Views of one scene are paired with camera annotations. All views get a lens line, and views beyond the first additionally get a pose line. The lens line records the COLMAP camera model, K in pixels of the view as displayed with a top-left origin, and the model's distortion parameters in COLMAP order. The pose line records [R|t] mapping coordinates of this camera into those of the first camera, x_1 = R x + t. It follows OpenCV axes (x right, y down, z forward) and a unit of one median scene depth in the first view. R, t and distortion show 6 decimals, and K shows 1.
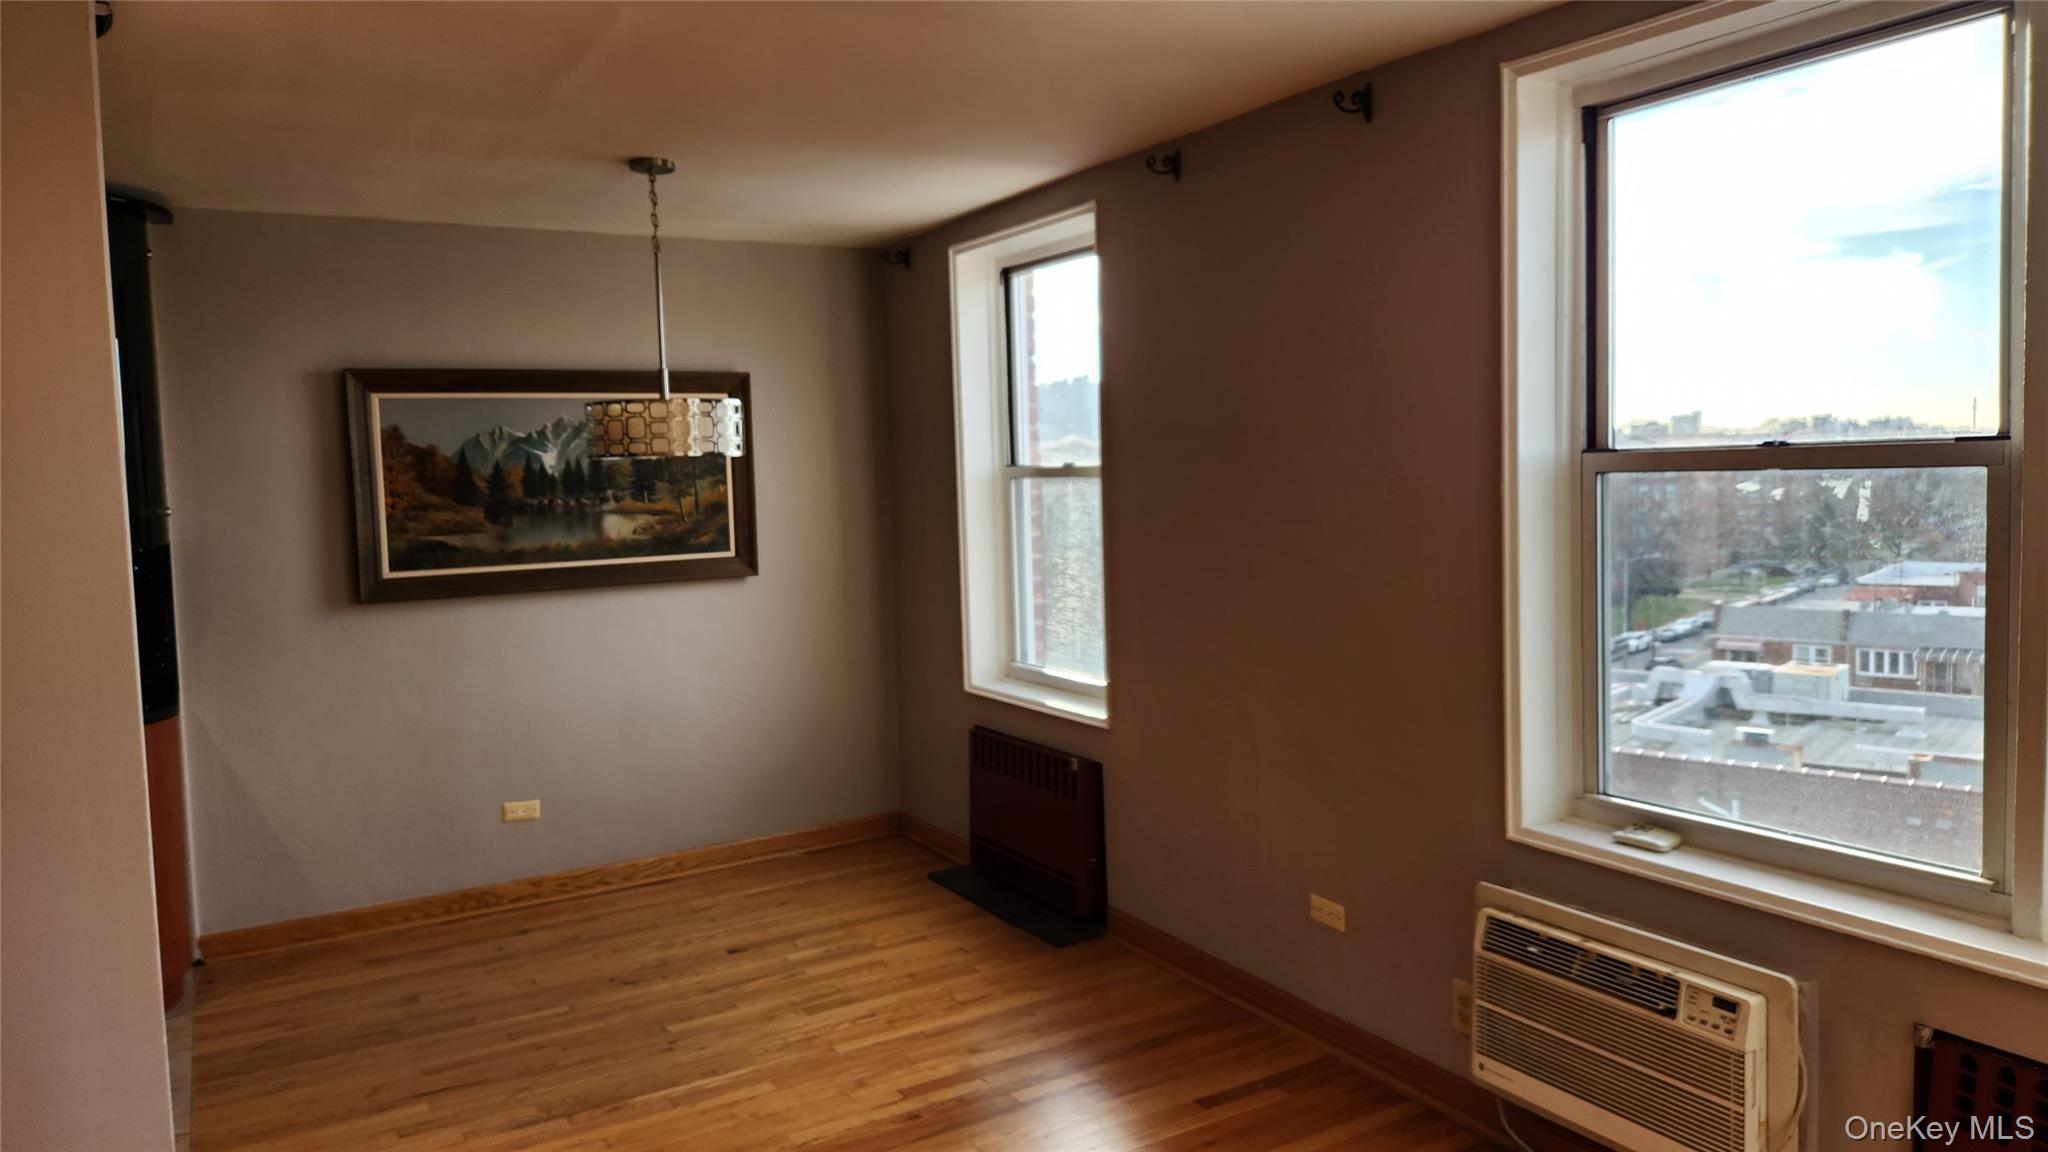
lens RADIAL K [[1391.3, 0, 1024.0], [0, 1391.3, 576.0], [0, 0, 1]] dist [0.092629, -0.130445]
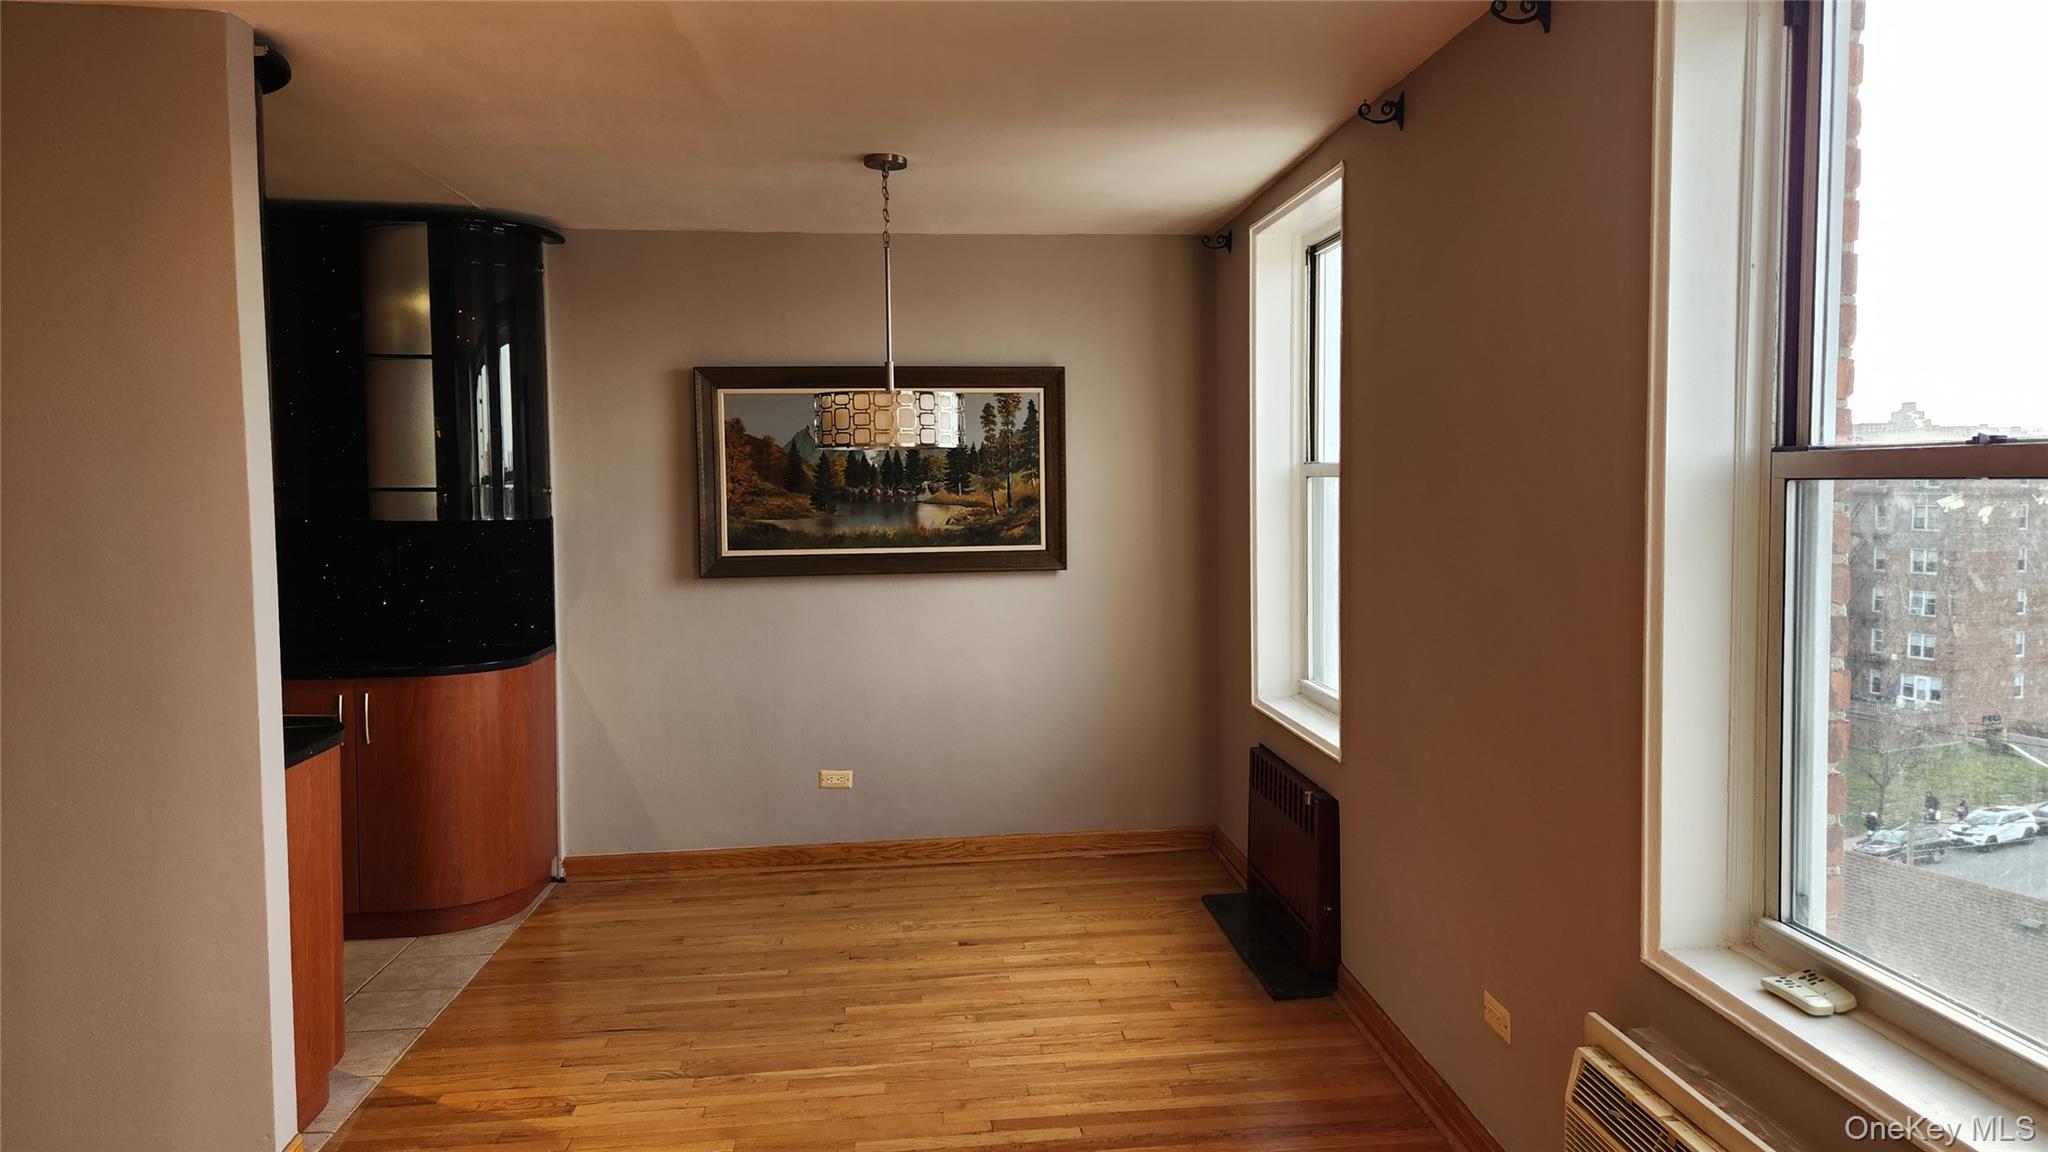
lens RADIAL K [[1368.8, 0, 1049.0], [0, 1368.8, 567.0], [0, 0, 1]] dist [0.107710, -0.127954]
pose [[0.910242, 0.047348, -0.411360, 0.227687], [-0.049484, 0.998760, 0.005462, -0.008378], [0.411109, 0.015384, 0.911456, 0.119105]]
